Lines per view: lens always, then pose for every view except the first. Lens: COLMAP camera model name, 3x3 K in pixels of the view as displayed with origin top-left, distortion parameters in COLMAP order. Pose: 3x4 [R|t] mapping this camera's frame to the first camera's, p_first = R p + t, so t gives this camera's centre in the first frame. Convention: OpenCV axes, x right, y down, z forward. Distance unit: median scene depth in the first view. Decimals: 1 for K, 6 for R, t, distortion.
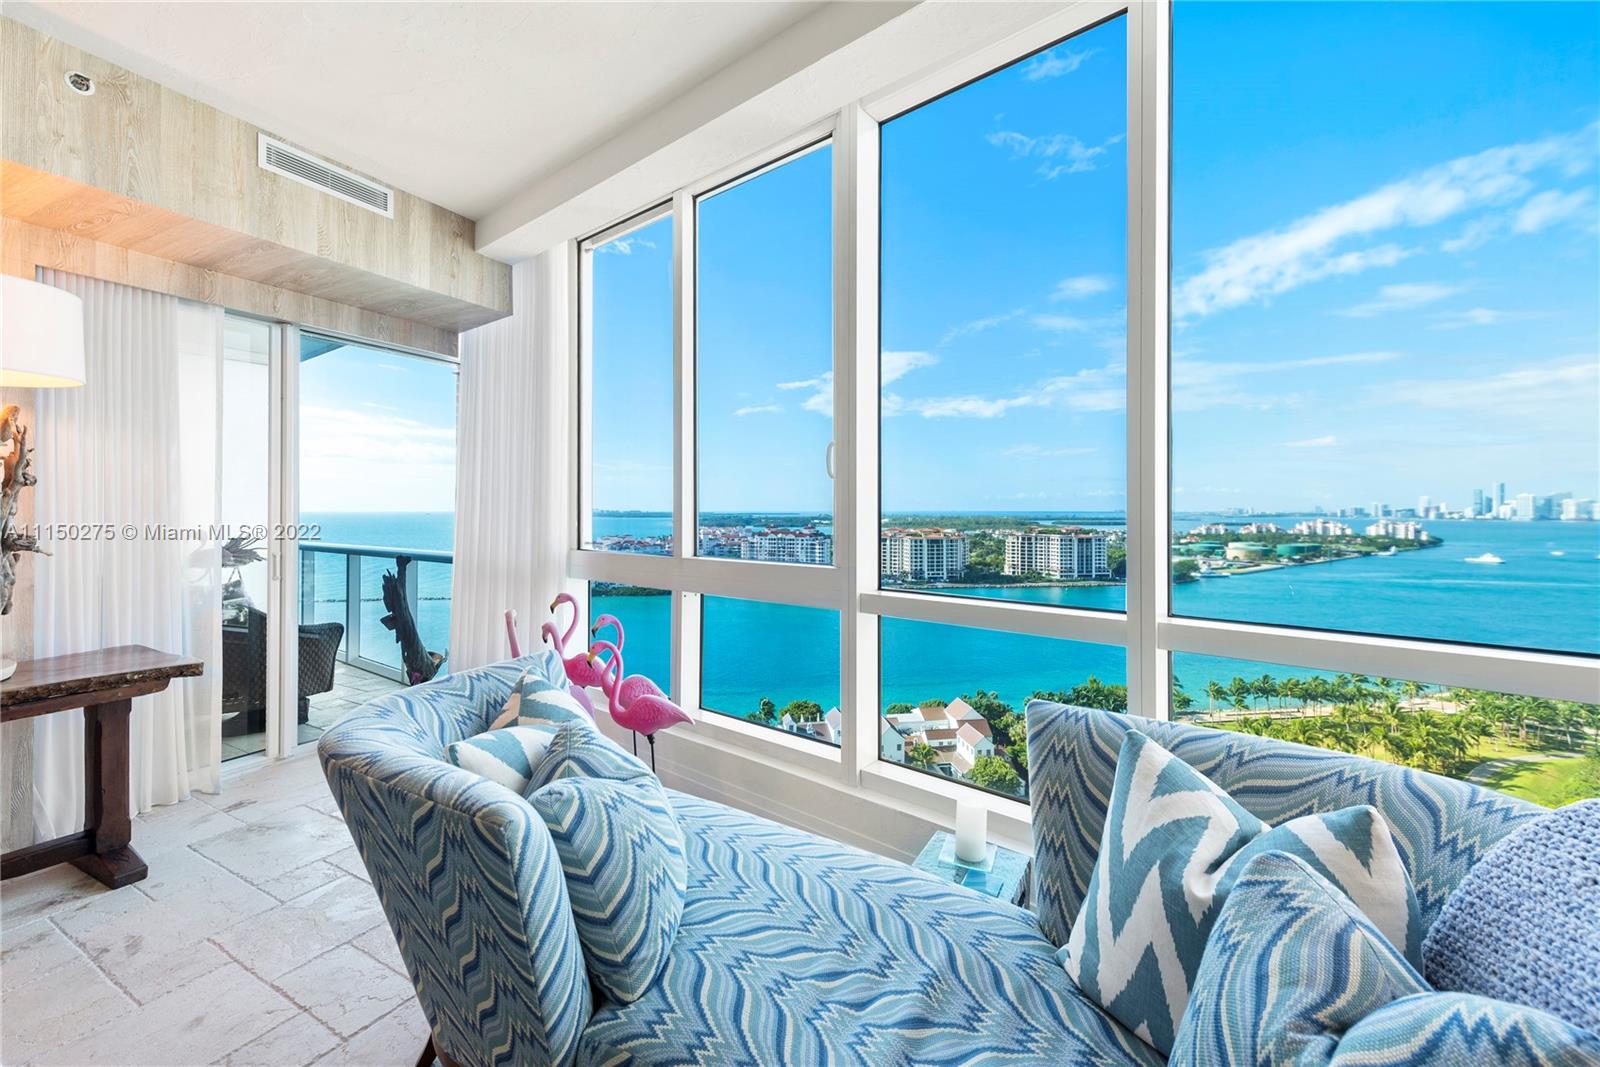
lens RADIAL K [[630.3, 0, 795.8], [0, 630.3, 515.1], [0, 0, 1]] dist [0.000334, -0.000534]
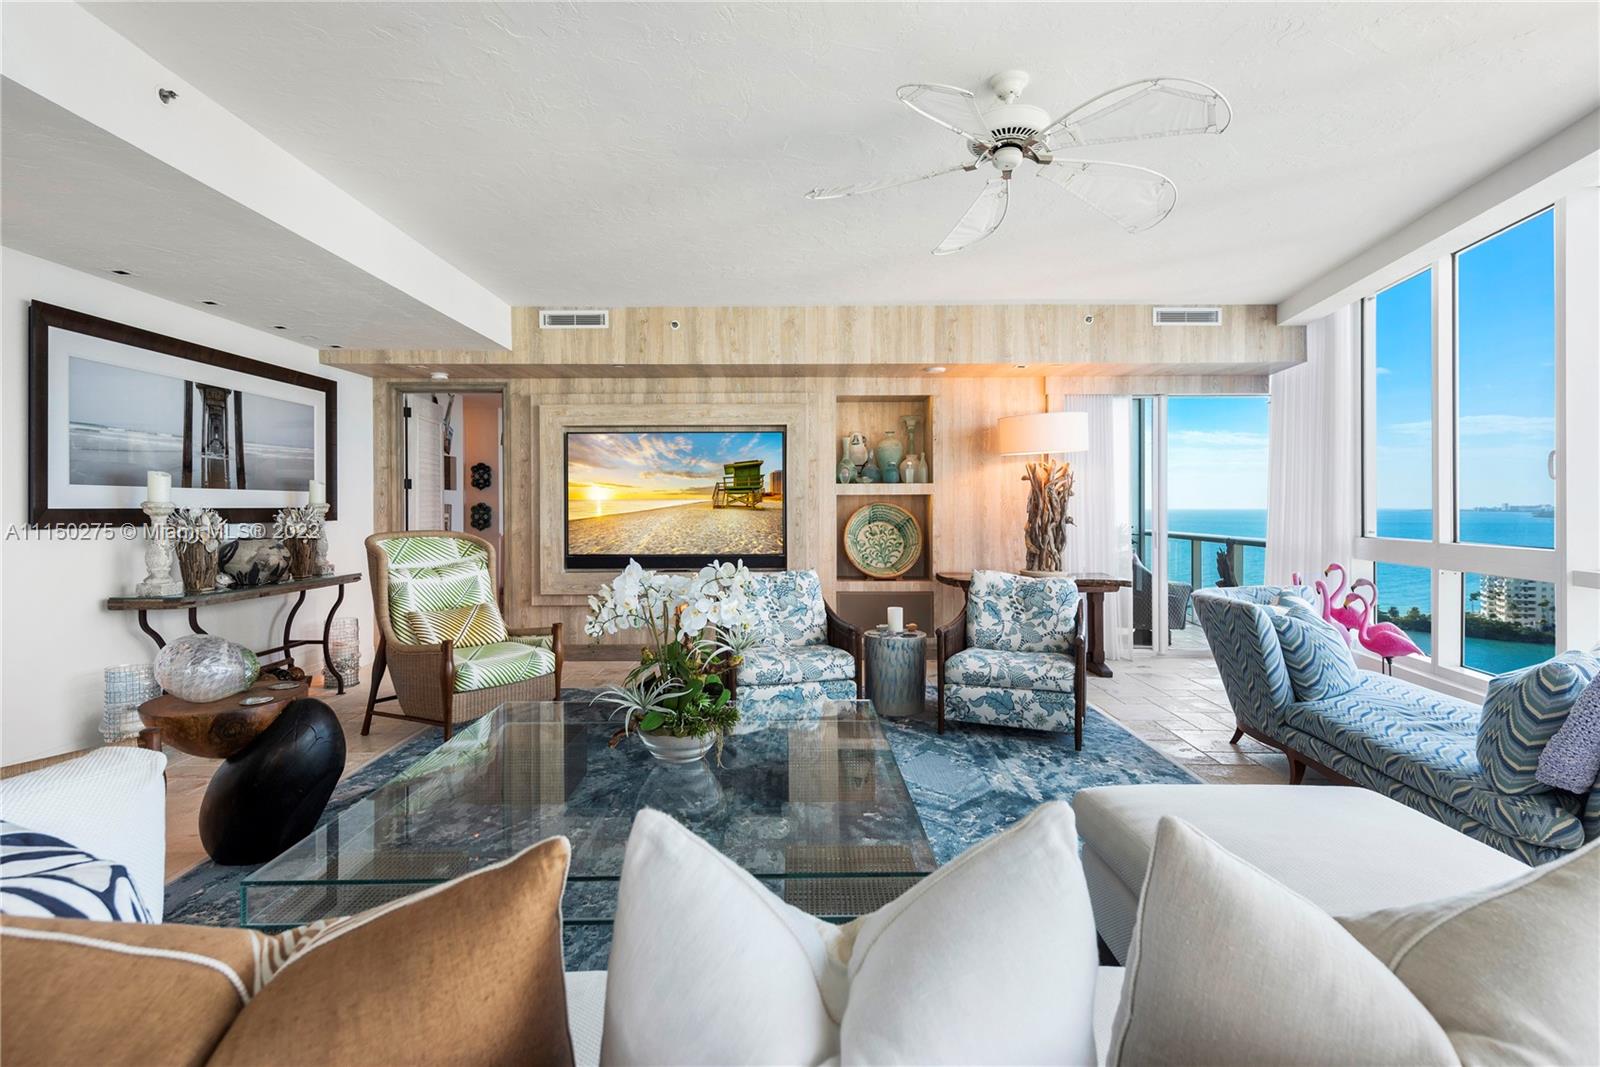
lens RADIAL K [[765.3, 0, 807.1], [0, 765.3, 498.8], [0, 0, 1]] dist [0.006769, 0.000564]
pose [[0.476704, -0.012947, -0.878969, 0.561258], [-0.005229, 0.999832, -0.017564, 0.012031], [0.879048, 0.012969, 0.476556, -0.840889]]
